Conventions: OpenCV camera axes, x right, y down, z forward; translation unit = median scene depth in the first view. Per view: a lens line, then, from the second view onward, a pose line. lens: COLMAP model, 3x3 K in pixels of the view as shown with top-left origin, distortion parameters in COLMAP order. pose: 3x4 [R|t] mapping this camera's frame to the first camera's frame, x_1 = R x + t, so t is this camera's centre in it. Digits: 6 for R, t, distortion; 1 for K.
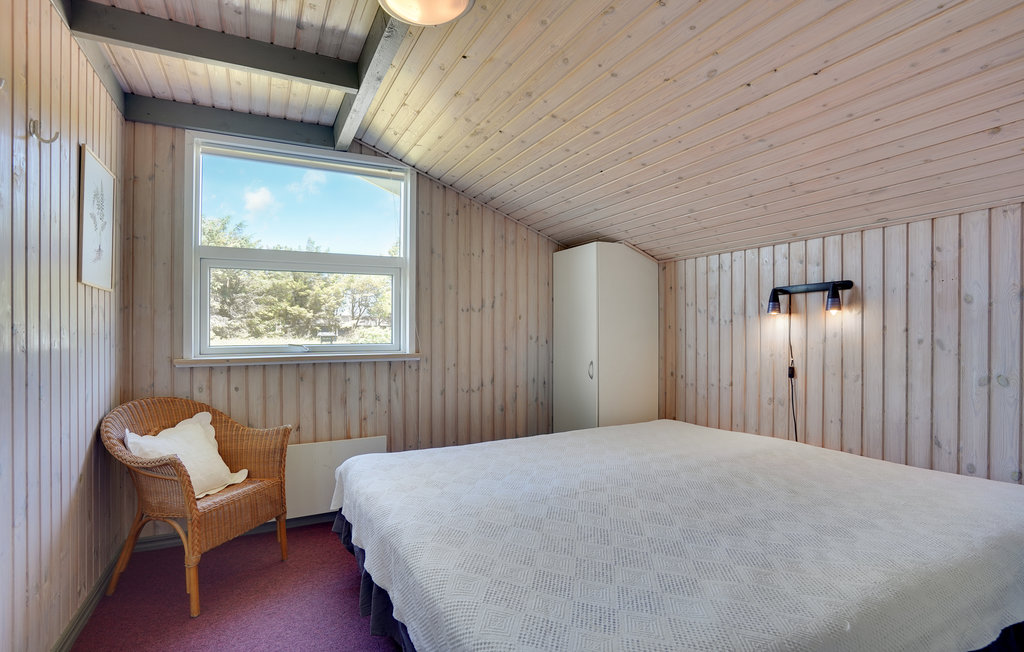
lens RADIAL K [[508.7, 0, 512.0], [0, 508.7, 326.0], [0, 0, 1]] dist [0.050088, 0.000158]
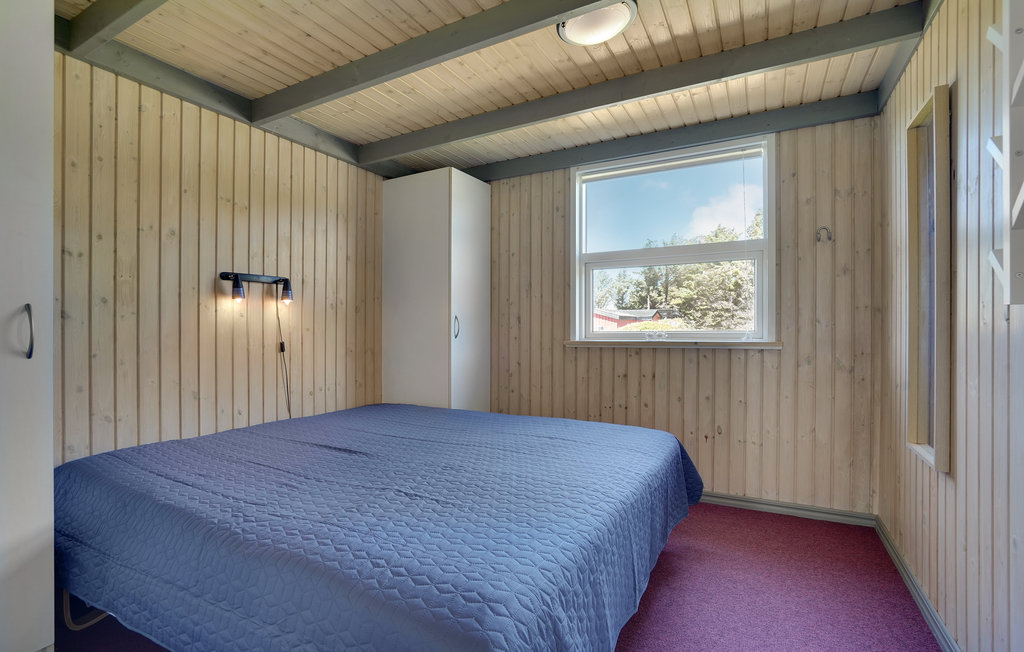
lens RADIAL K [[494.5, 0, 512.0], [0, 494.5, 326.0], [0, 0, 1]] dist [-0.024414, 0.000106]
pose [[0.594782, 0.002859, -0.803882, 0.254878], [0.015922, 0.999756, 0.015336, 0.004273], [0.803729, -0.021921, 0.594591, 0.105912]]
